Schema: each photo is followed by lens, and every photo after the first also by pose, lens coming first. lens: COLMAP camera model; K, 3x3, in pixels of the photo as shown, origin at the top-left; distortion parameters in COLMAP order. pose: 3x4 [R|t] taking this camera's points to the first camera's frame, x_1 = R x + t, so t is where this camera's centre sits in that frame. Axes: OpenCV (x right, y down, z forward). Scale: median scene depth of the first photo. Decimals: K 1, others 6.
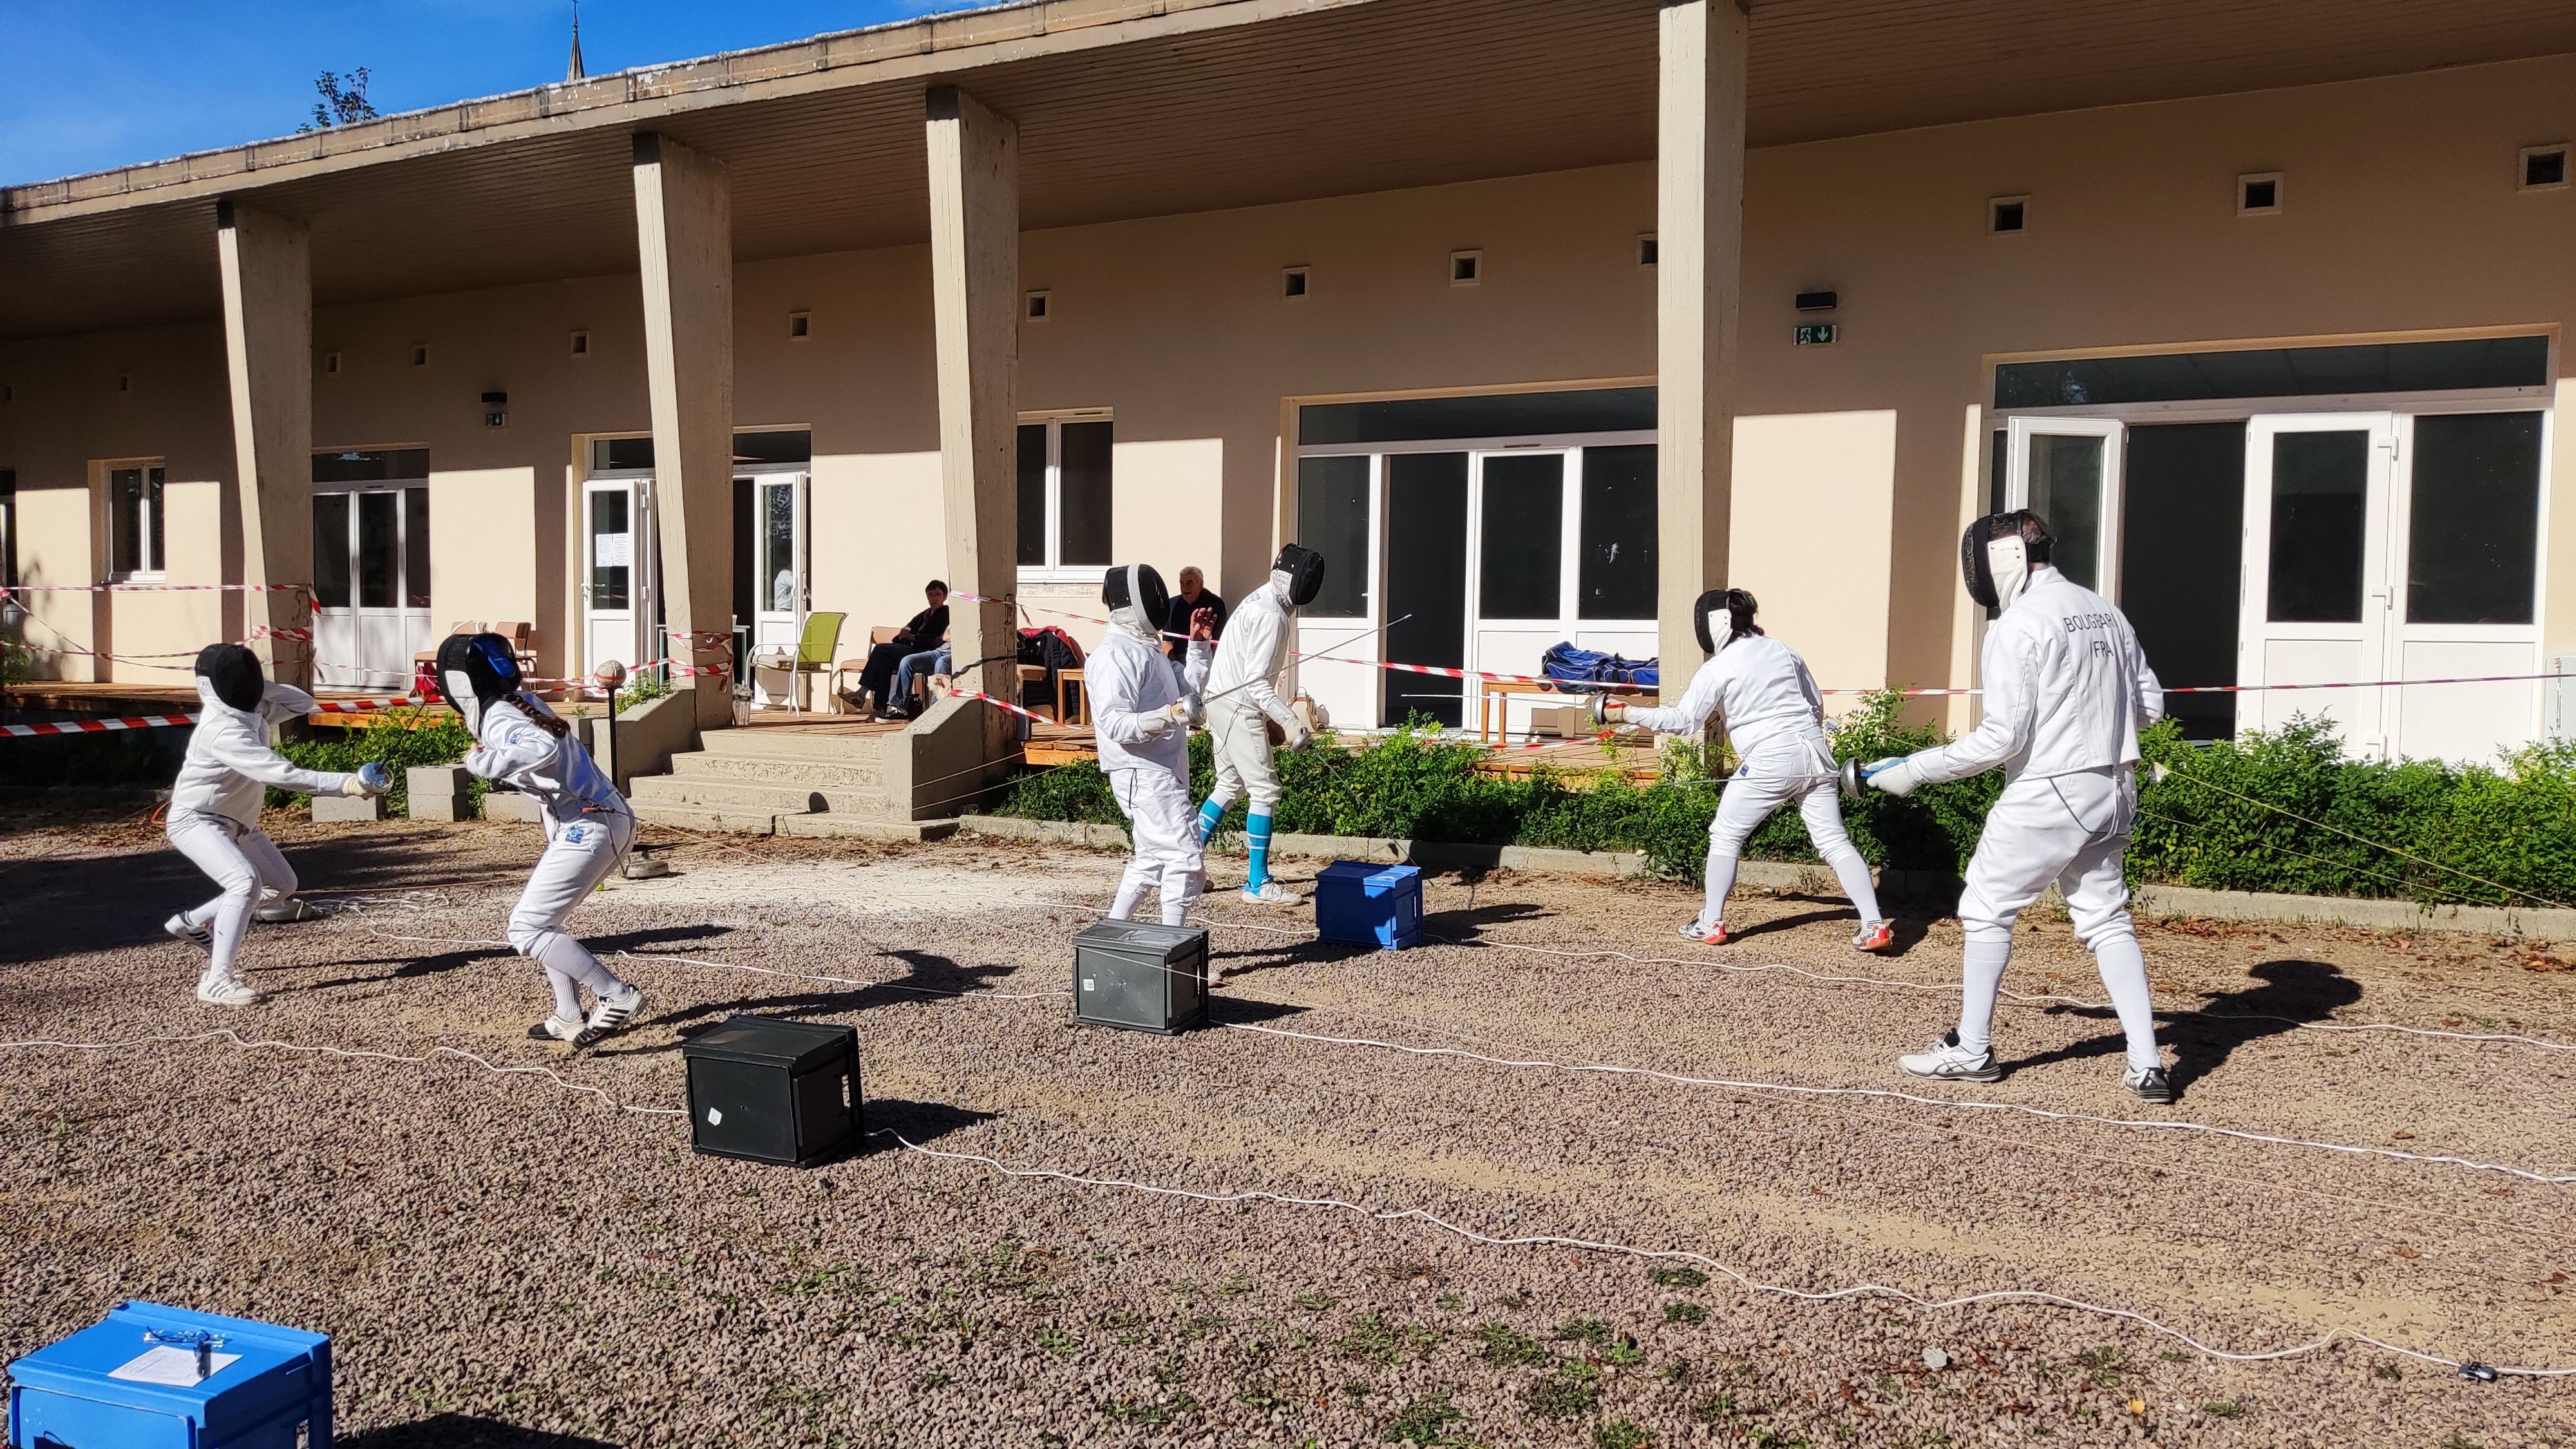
lens RADIAL K [[1921.3, 0, 1287.1], [0, 1921.3, 704.7], [0, 0, 1]] dist [0.097216, -0.149693]
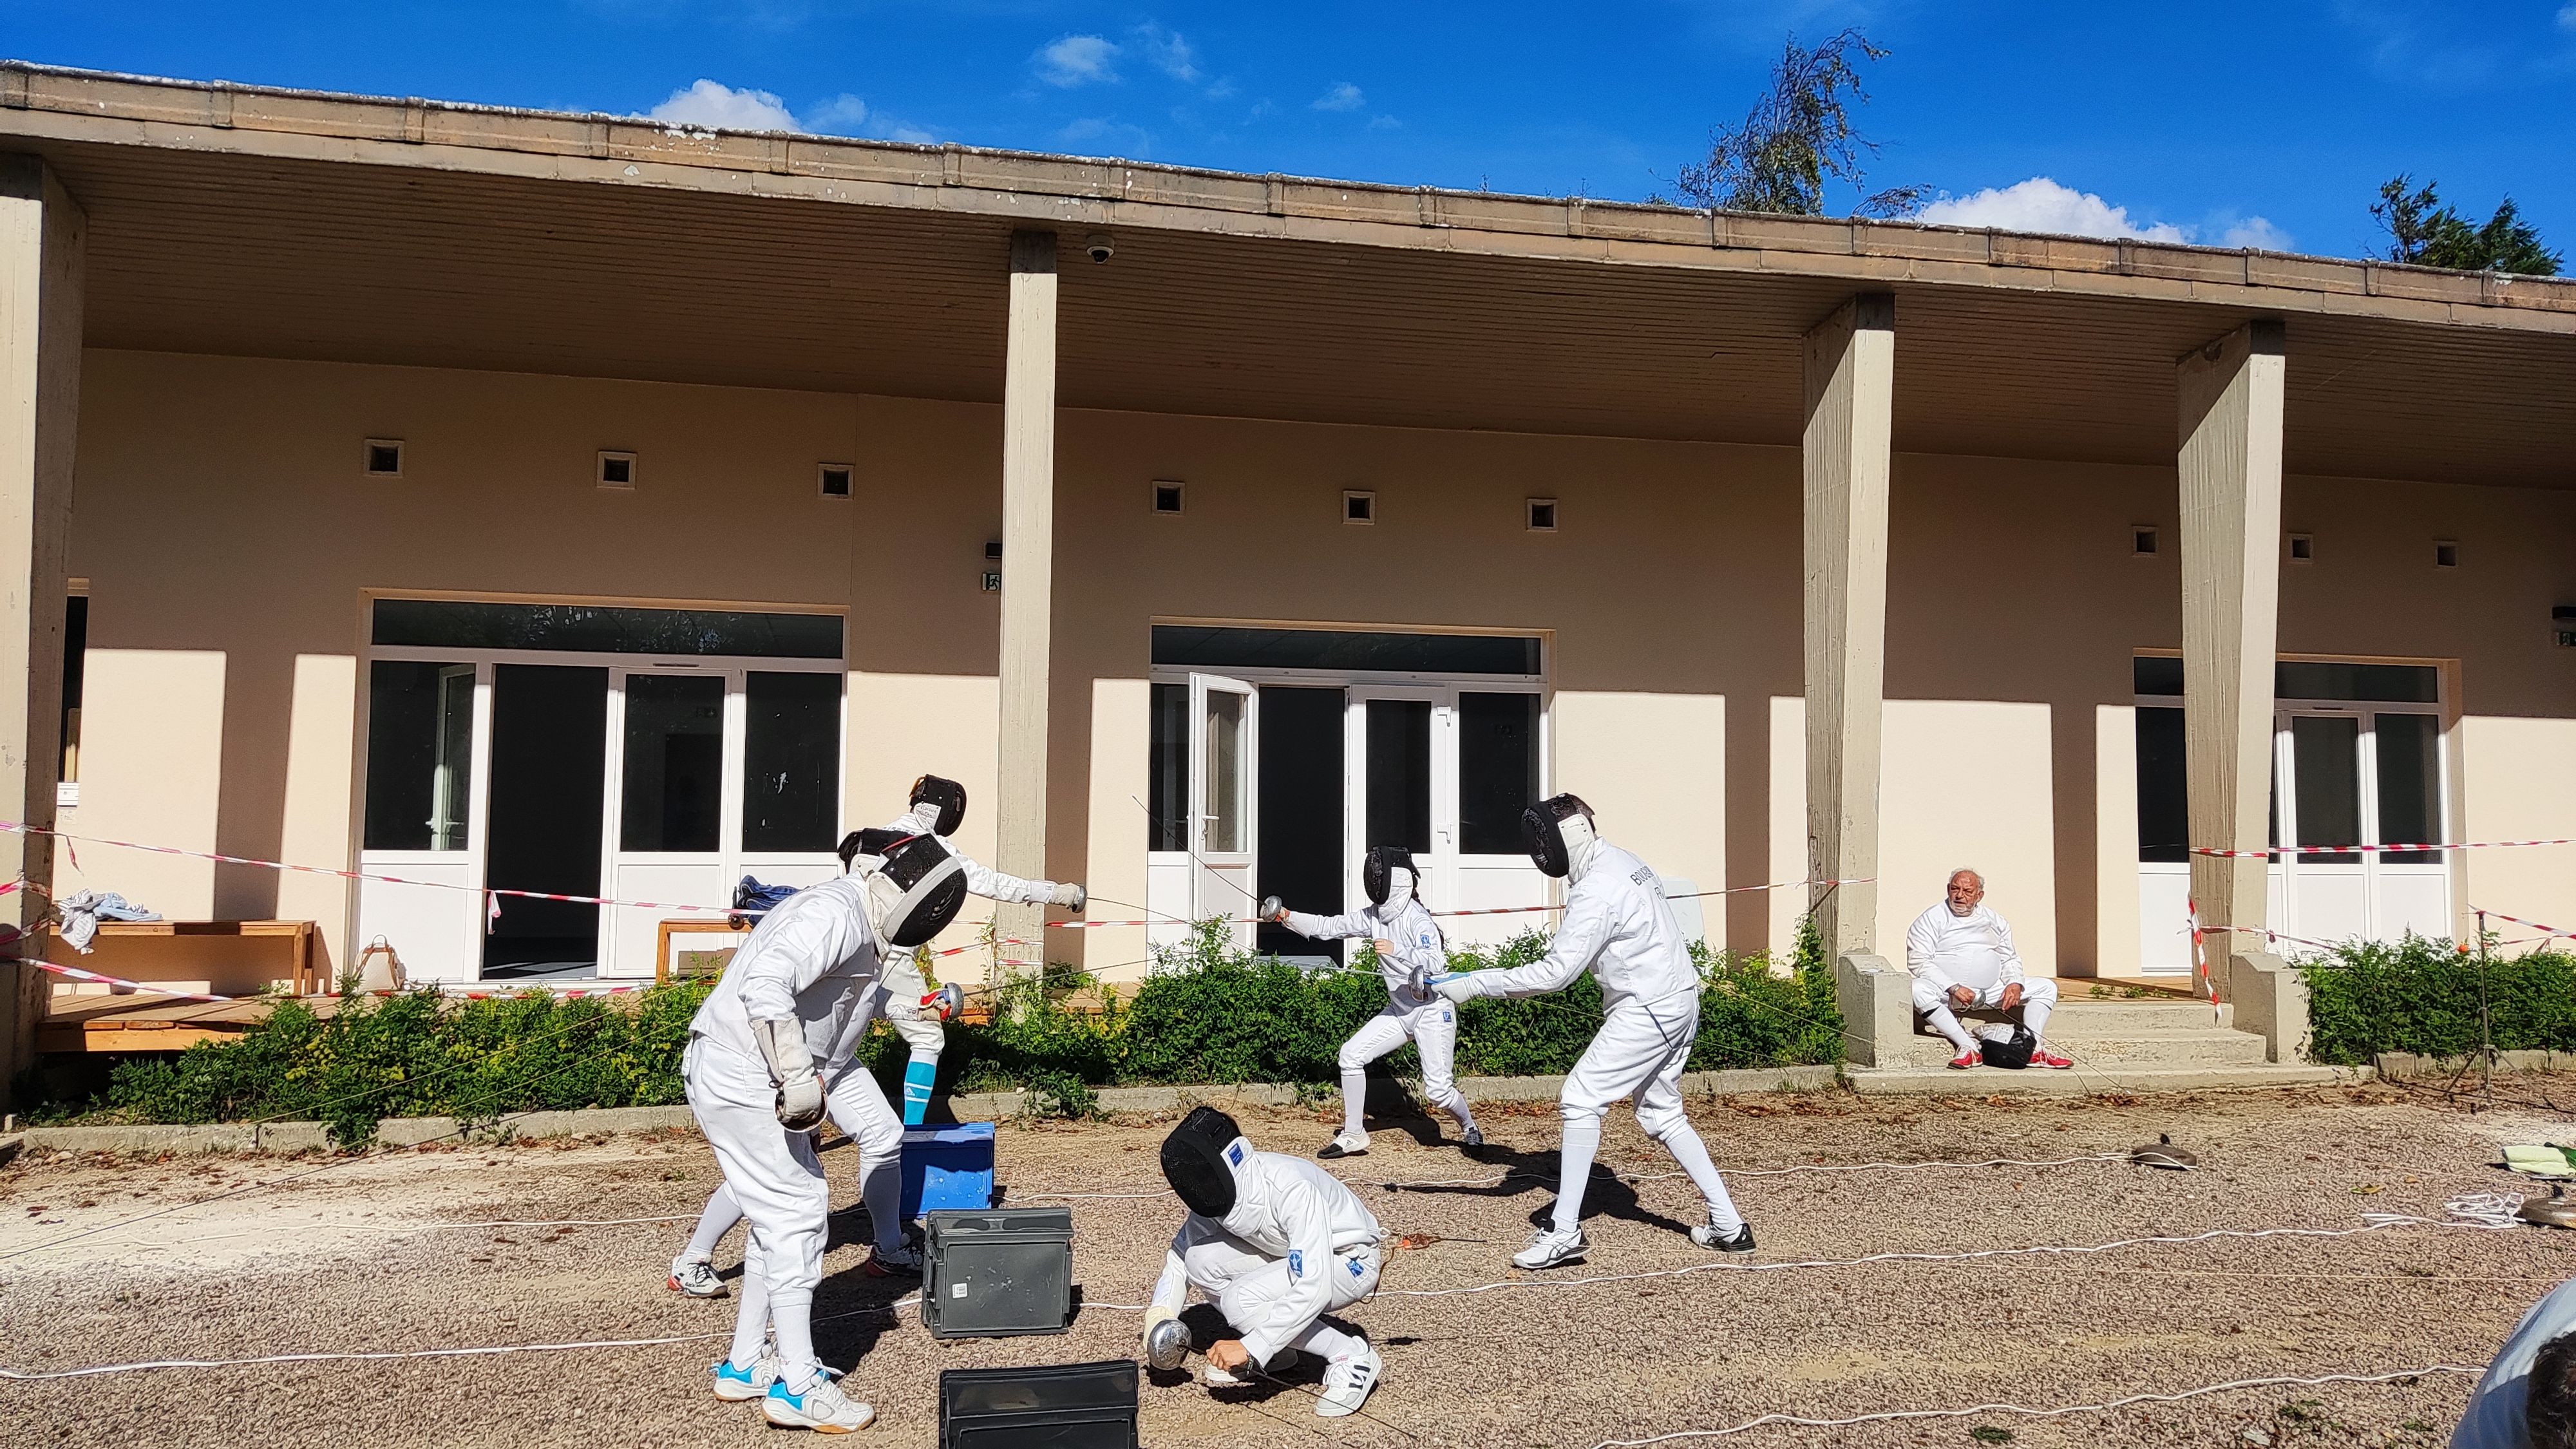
lens RADIAL K [[1921.3, 0, 1287.1], [0, 1921.3, 704.7], [0, 0, 1]] dist [0.097216, -0.149693]
pose [[0.739842, 0.047355, 0.671112, -0.329027], [0.030133, 0.994186, -0.103370, -0.011440], [-0.672105, 0.096700, 0.734114, 0.136679]]
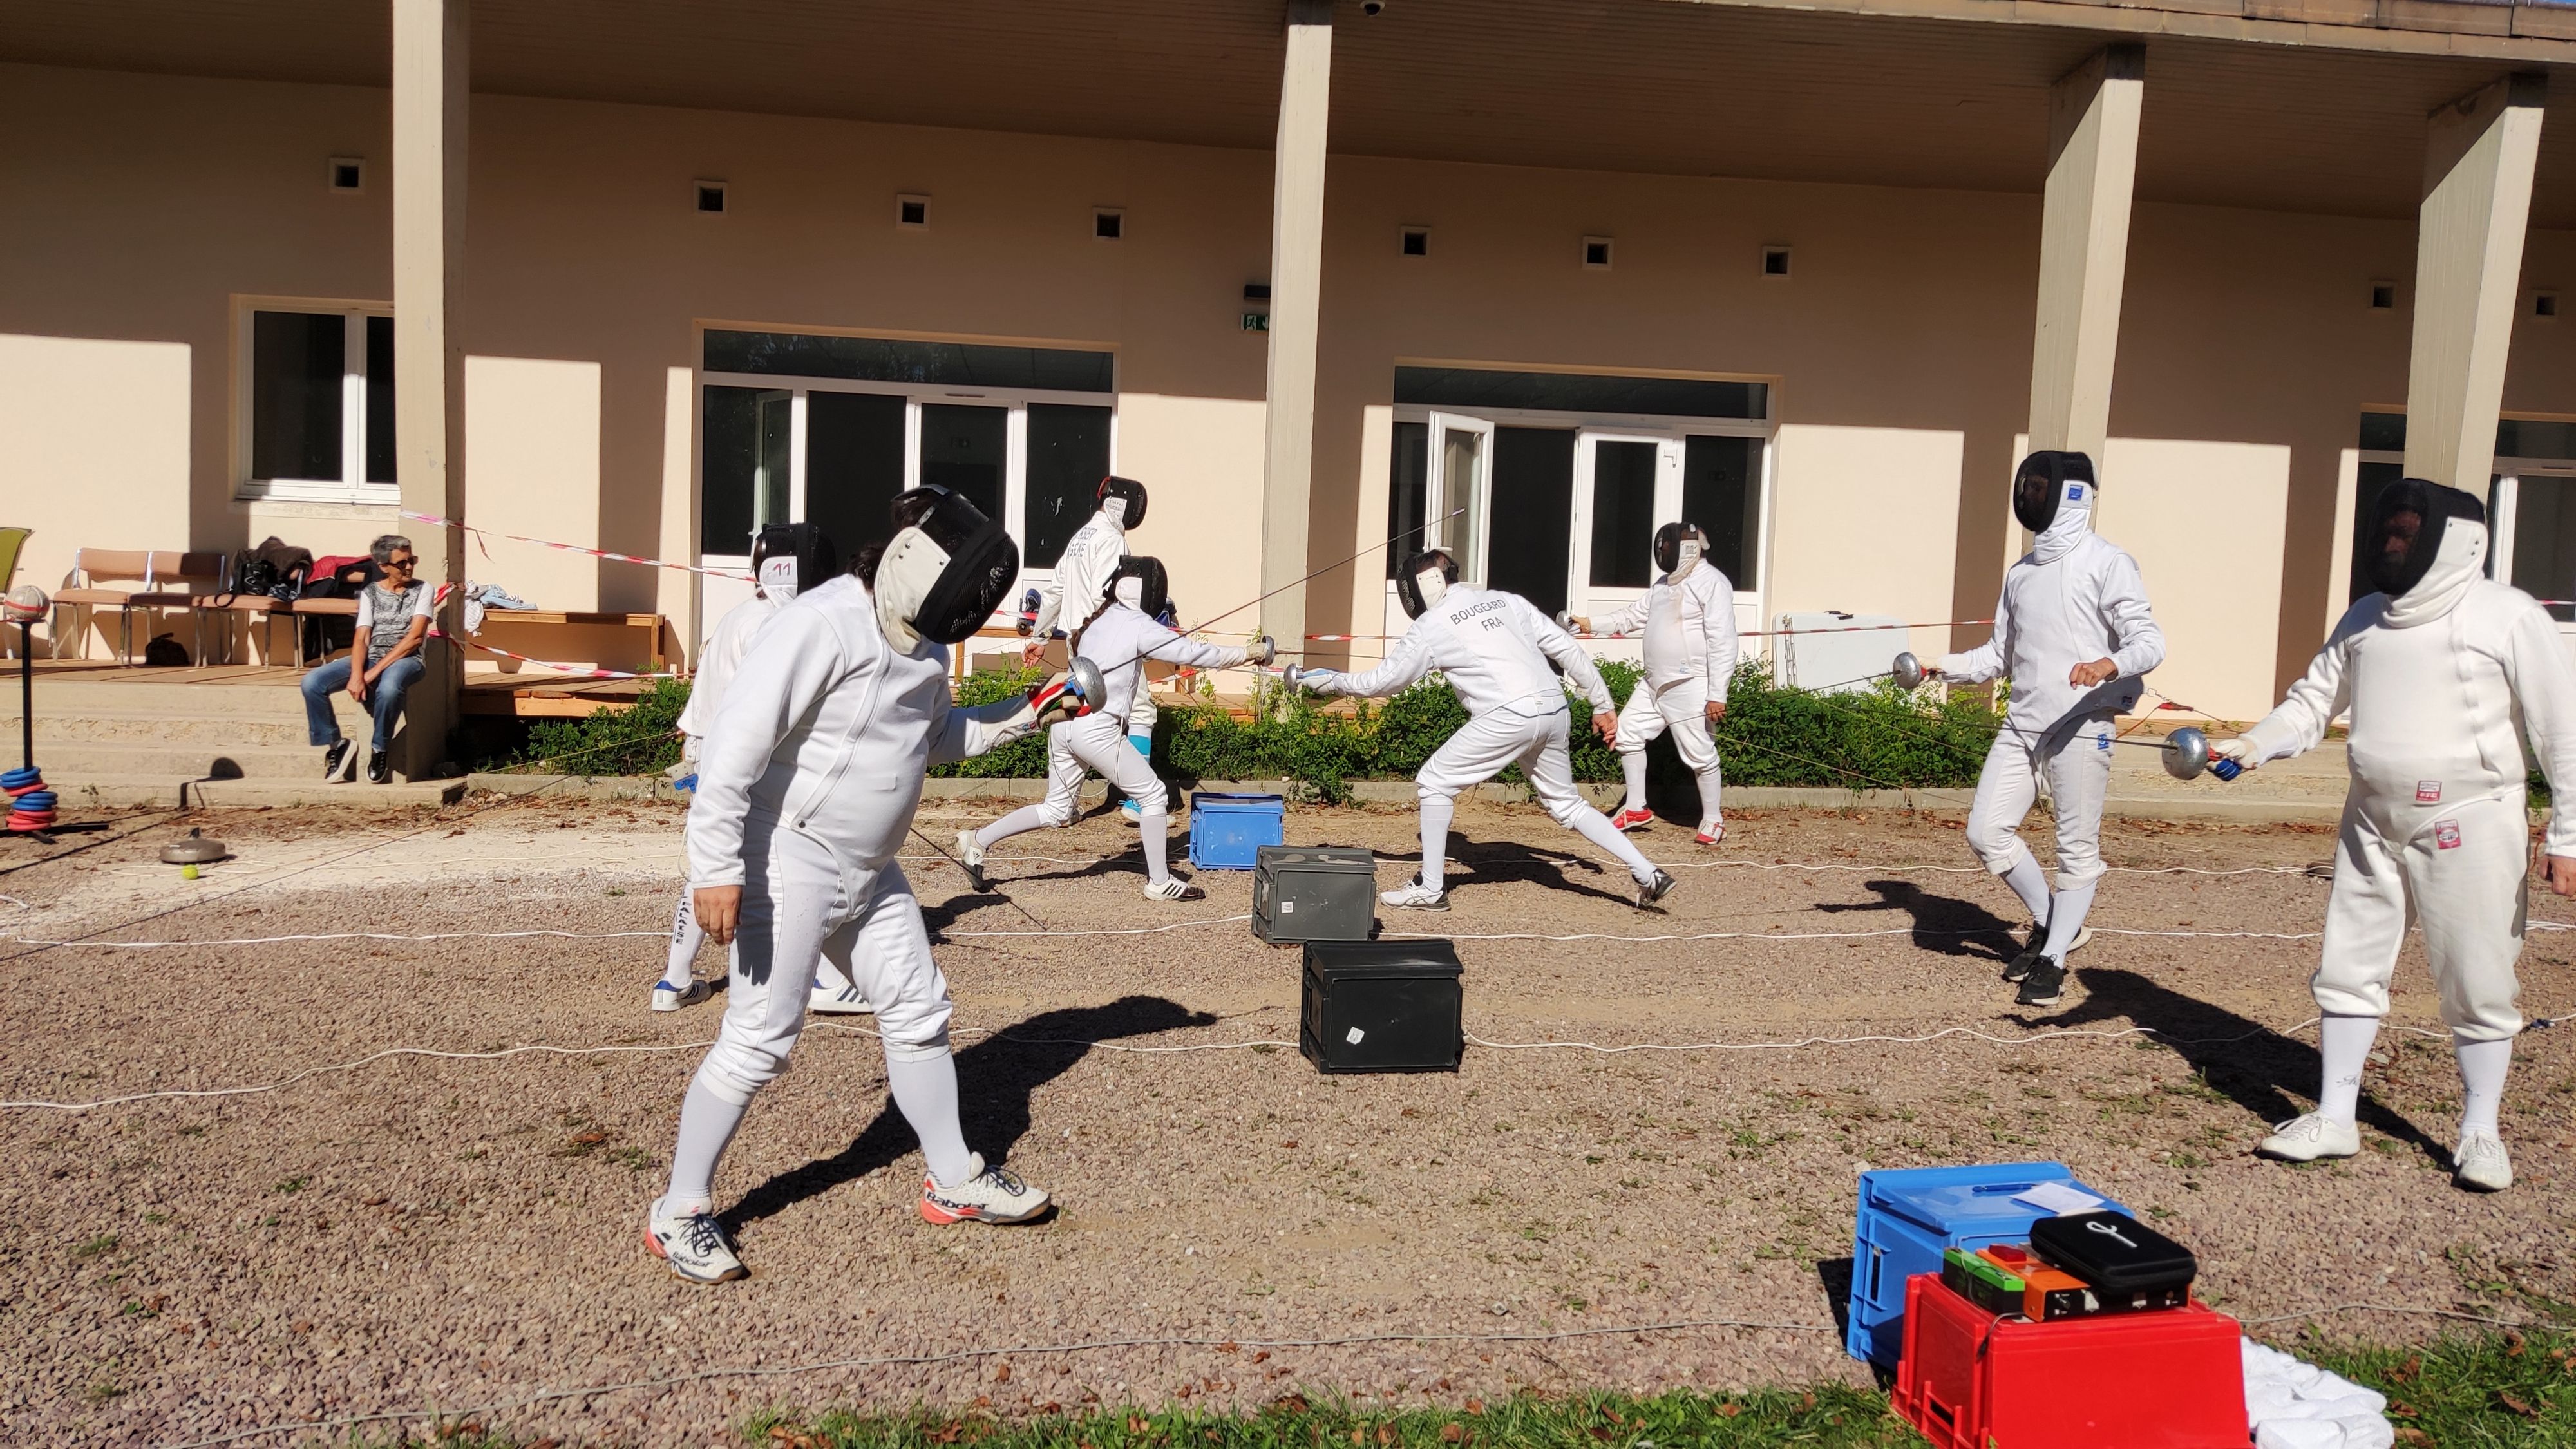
lens RADIAL K [[1921.3, 0, 1287.1], [0, 1921.3, 704.7], [0, 0, 1]] dist [0.097216, -0.149693]
pose [[0.799468, -0.015161, 0.600517, -0.413294], [-0.000582, 0.999661, 0.026014, 0.003392], [-0.600708, -0.021147, 0.799189, 0.087828]]
